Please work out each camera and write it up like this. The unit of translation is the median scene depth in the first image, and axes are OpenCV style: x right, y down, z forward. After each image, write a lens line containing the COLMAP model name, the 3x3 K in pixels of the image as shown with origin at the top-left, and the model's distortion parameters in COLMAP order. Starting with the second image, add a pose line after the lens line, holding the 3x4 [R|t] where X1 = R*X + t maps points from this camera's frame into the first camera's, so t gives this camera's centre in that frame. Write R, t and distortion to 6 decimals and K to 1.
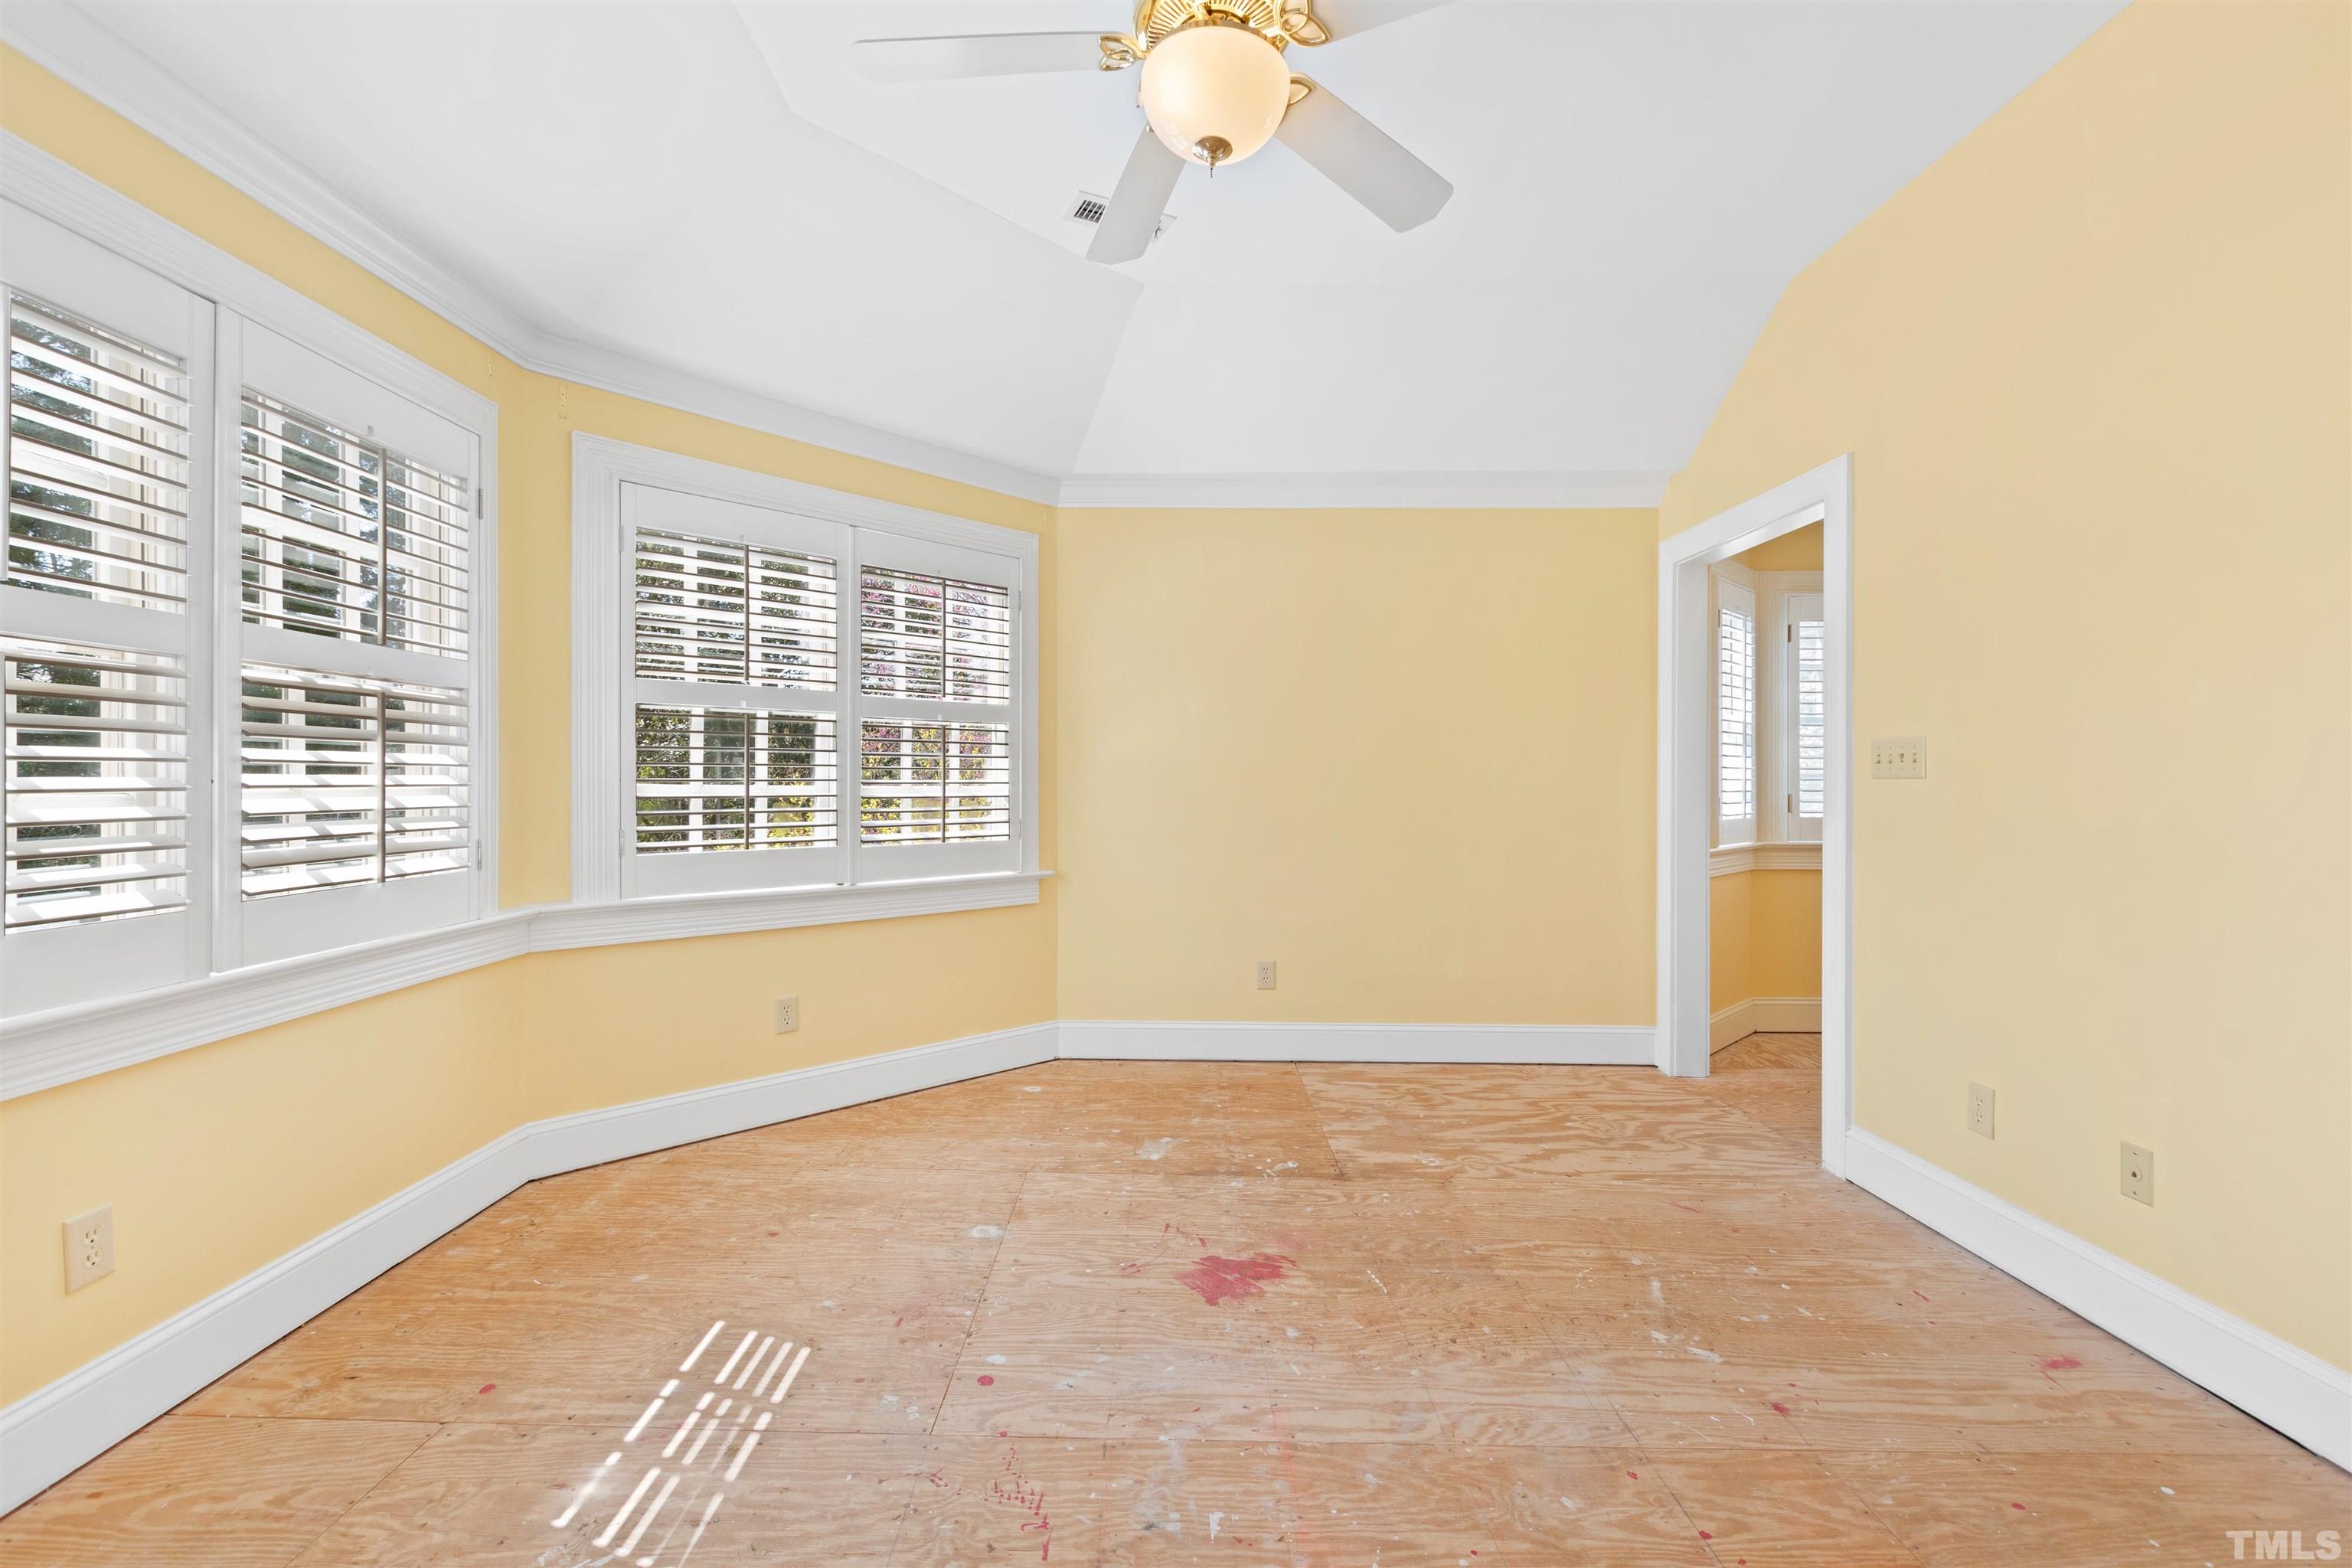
lens RADIAL K [[1021.9, 0, 1151.2], [0, 1021.9, 778.7], [0, 0, 1]] dist [0.011660, -0.000688]
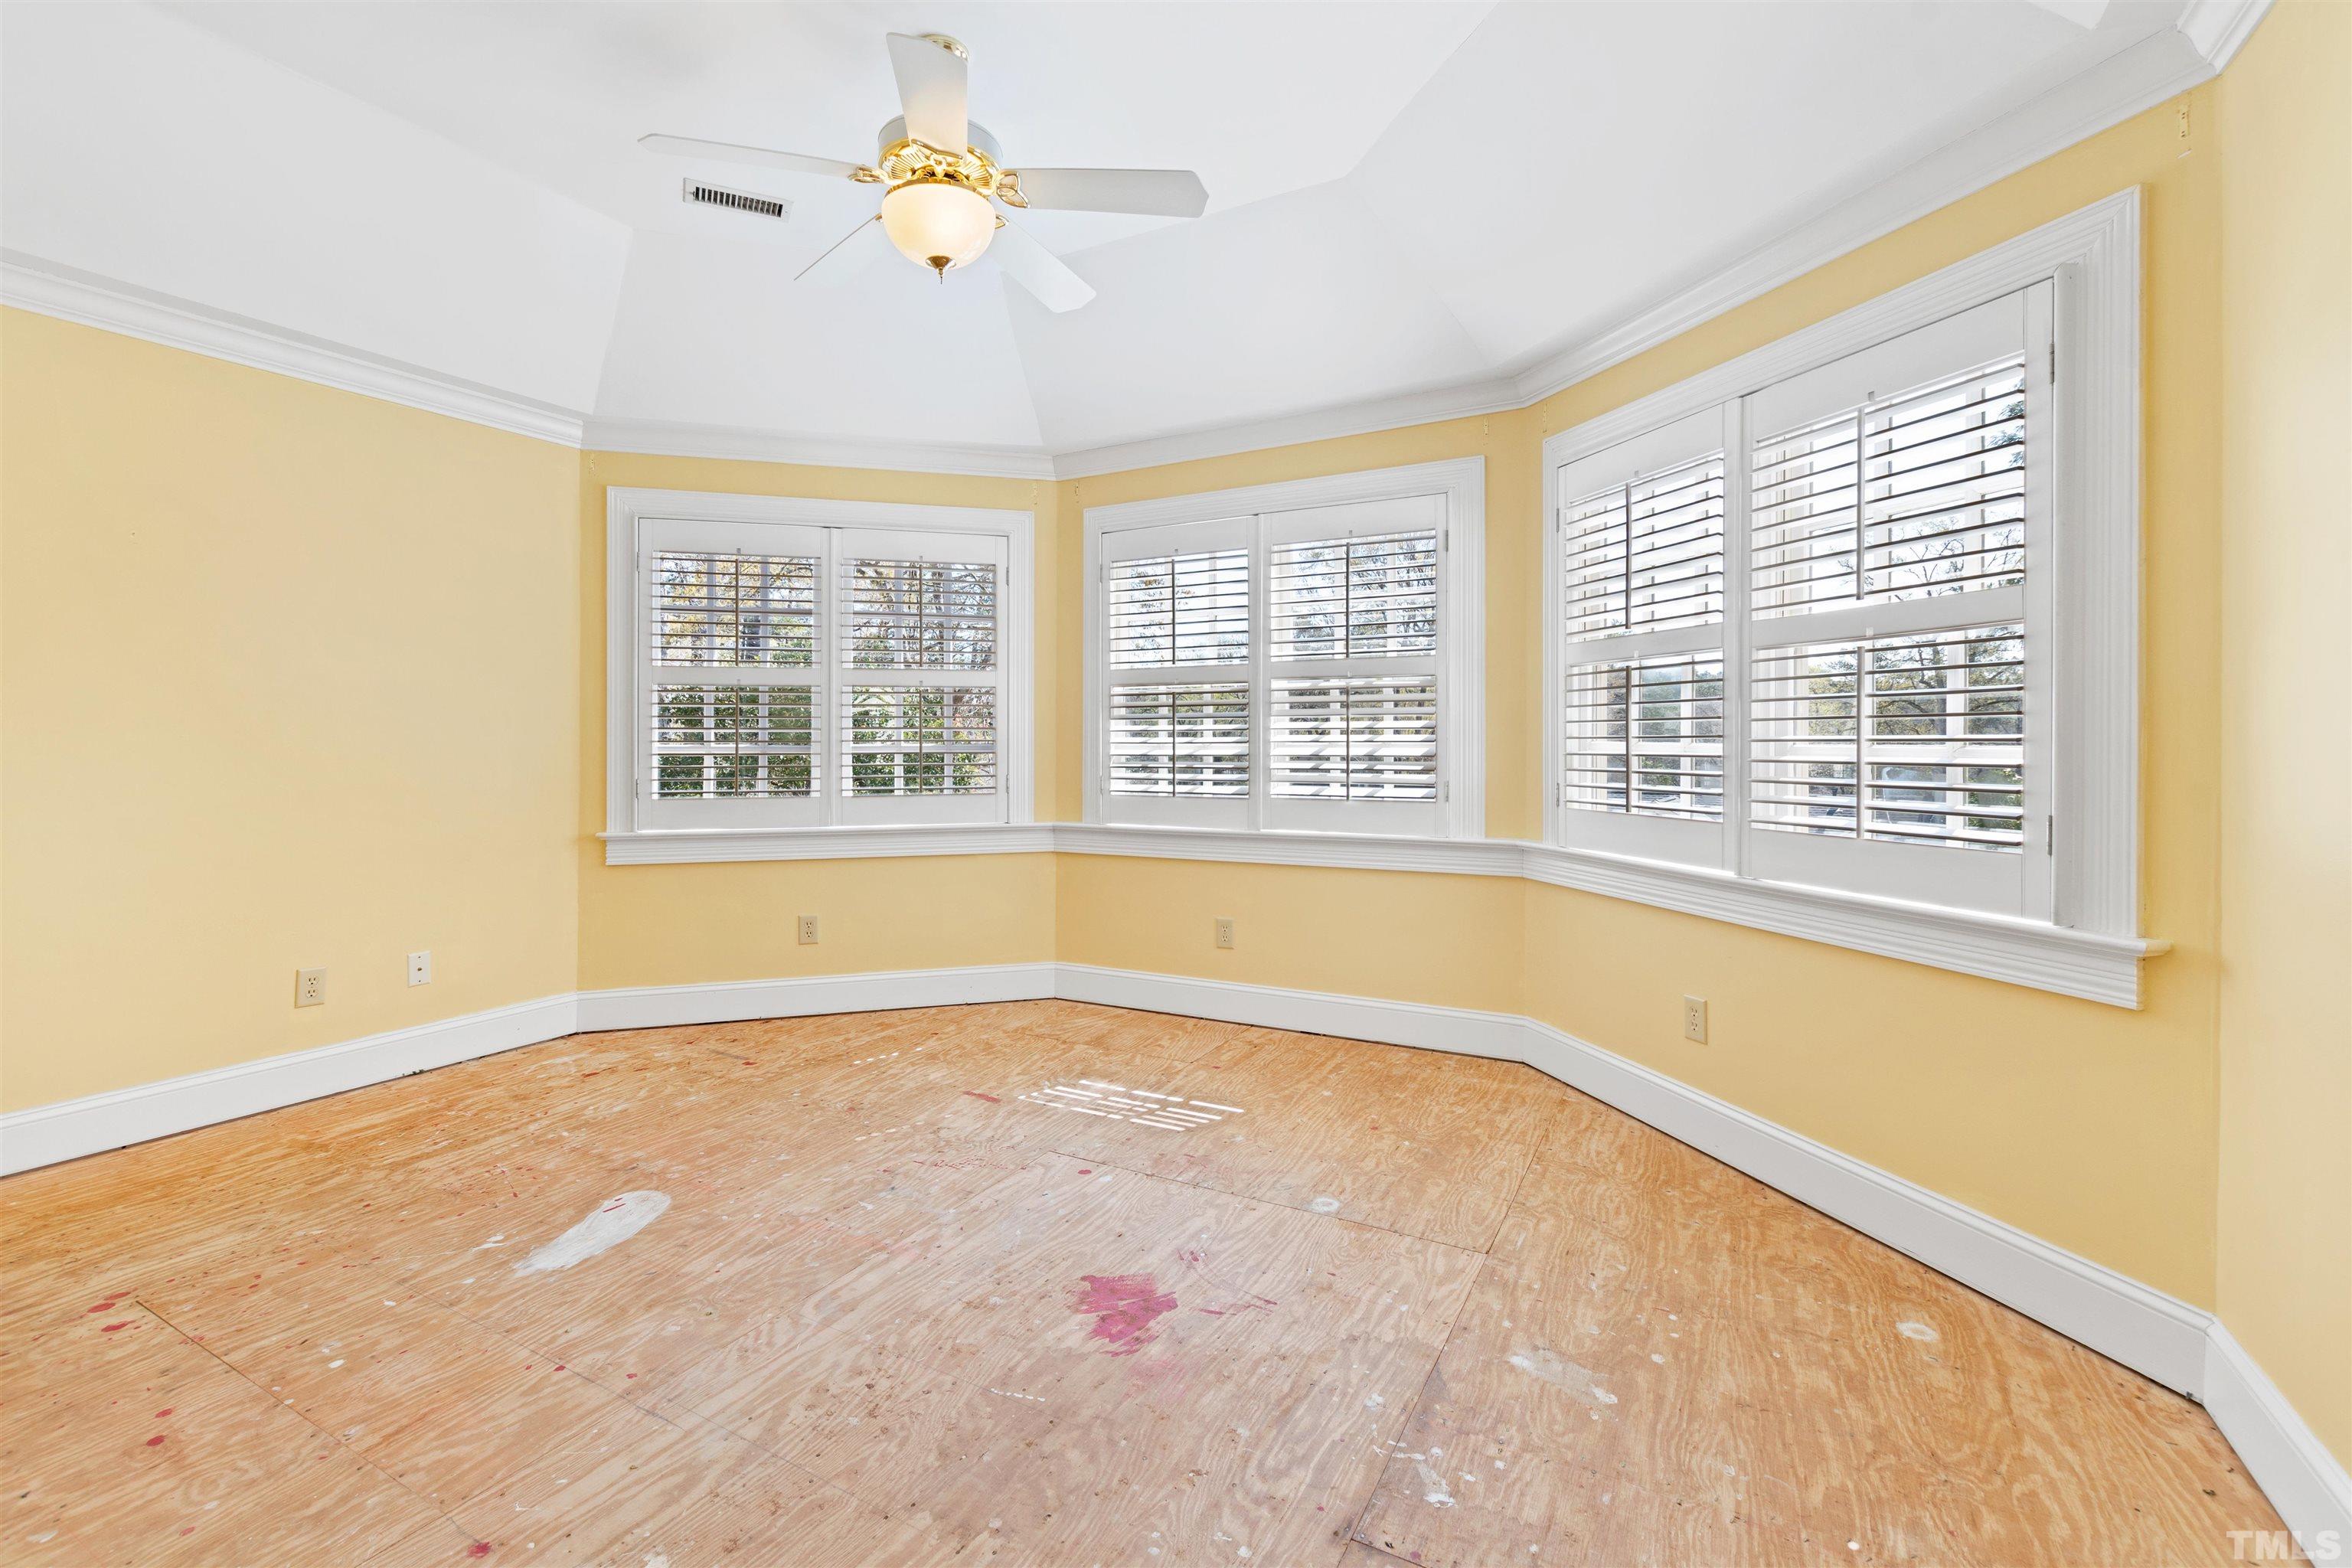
lens RADIAL K [[1021.9, 0, 1151.2], [0, 1021.9, 778.7], [0, 0, 1]] dist [0.011660, -0.000688]
pose [[-0.476878, 0.030641, -0.878435, 0.945681], [0.002396, 0.999434, 0.033561, 0.010863], [0.878966, 0.013900, -0.476682, 1.651083]]
